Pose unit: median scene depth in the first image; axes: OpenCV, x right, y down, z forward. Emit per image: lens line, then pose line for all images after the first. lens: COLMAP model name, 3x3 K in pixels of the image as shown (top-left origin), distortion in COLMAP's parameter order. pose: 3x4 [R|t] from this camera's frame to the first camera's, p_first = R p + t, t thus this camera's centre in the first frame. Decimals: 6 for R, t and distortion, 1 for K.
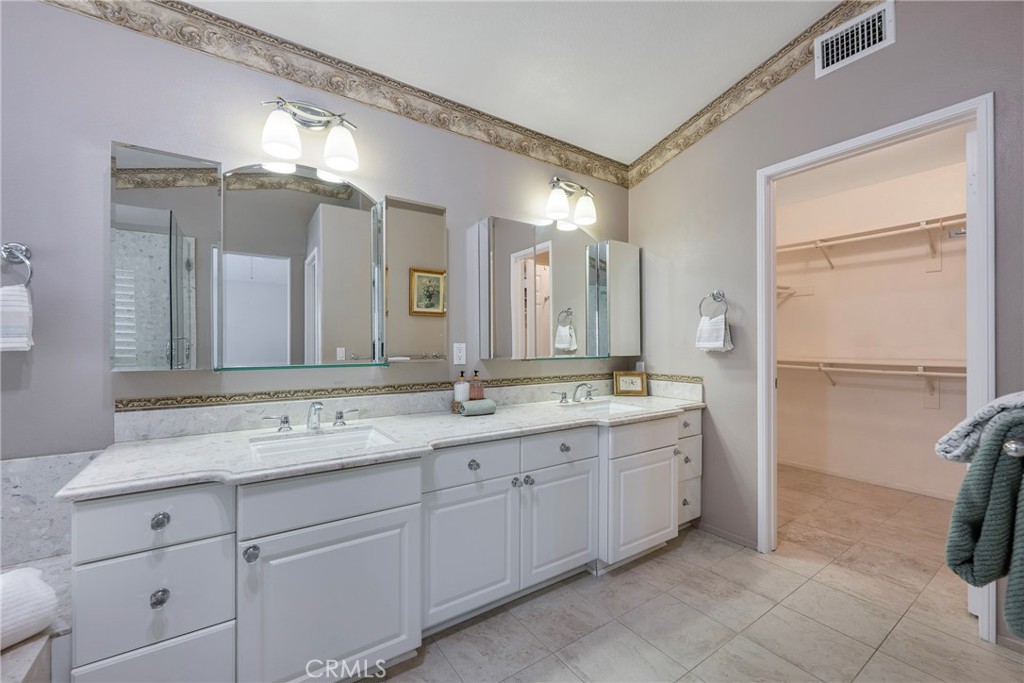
lens RADIAL K [[416.0, 0, 512.7], [0, 416.0, 343.9], [0, 0, 1]] dist [-0.000536, 0.000175]
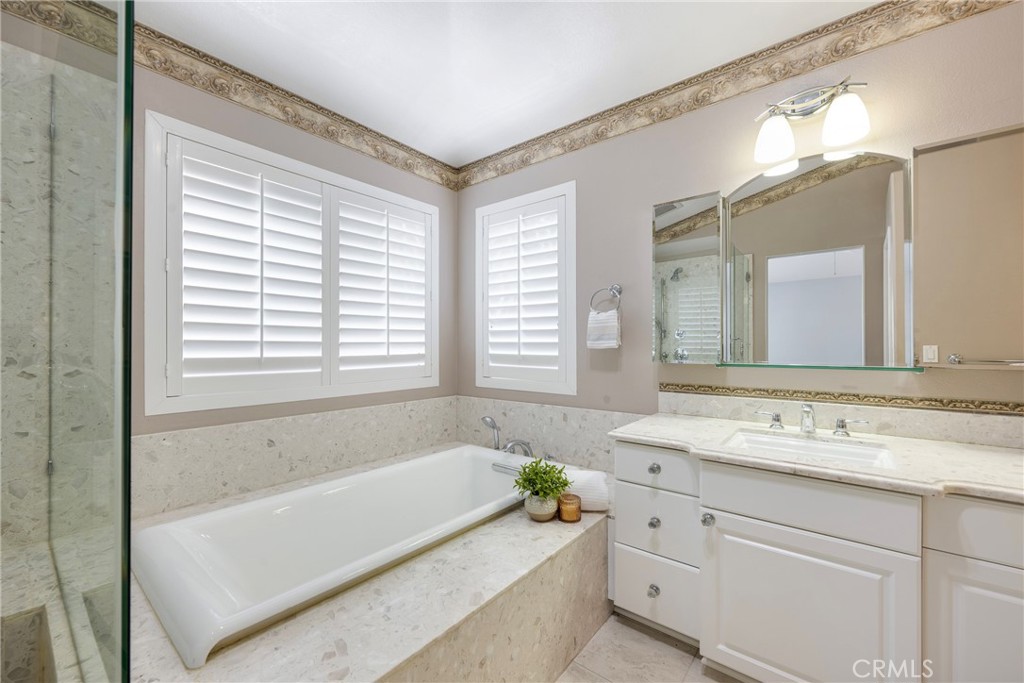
lens RADIAL K [[411.0, 0, 508.6], [0, 411.0, 344.4], [0, 0, 1]] dist [-0.001488, -0.000095]
pose [[0.282937, -0.002613, -0.959135, 0.230252], [0.002905, 0.999994, -0.001867, 0.003098], [0.959134, -0.002258, 0.282943, 0.083380]]
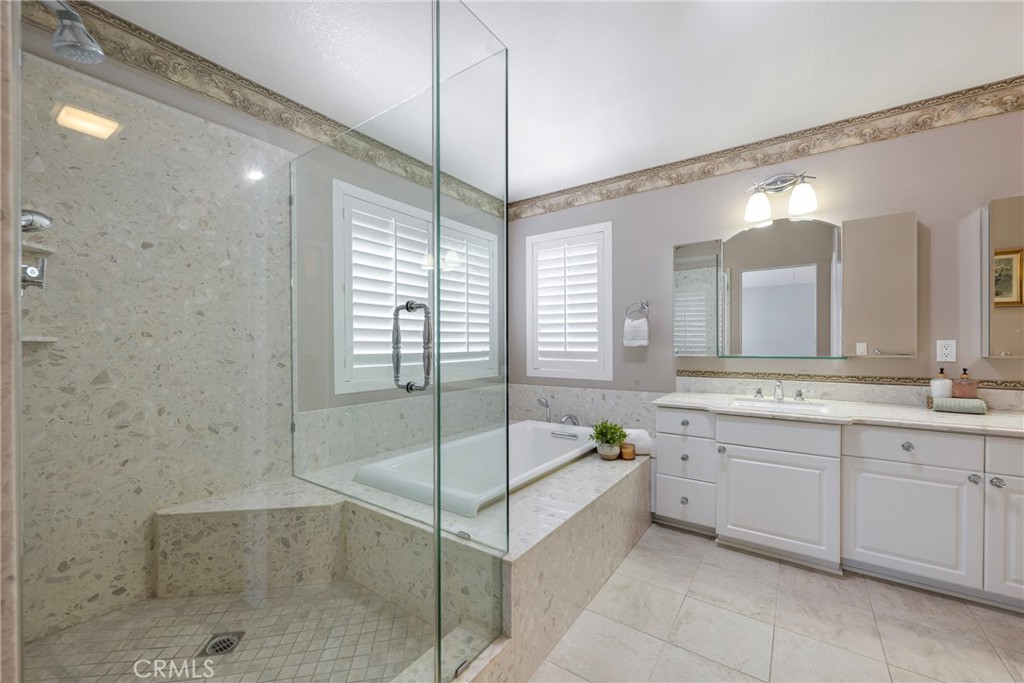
lens RADIAL K [[405.8, 0, 509.9], [0, 405.8, 347.9], [0, 0, 1]] dist [-0.001204, -0.000044]
pose [[0.342452, 0.007511, -0.939505, 0.554526], [0.006674, 0.999923, 0.010427, -0.000180], [0.939512, -0.009841, 0.342375, -0.392877]]
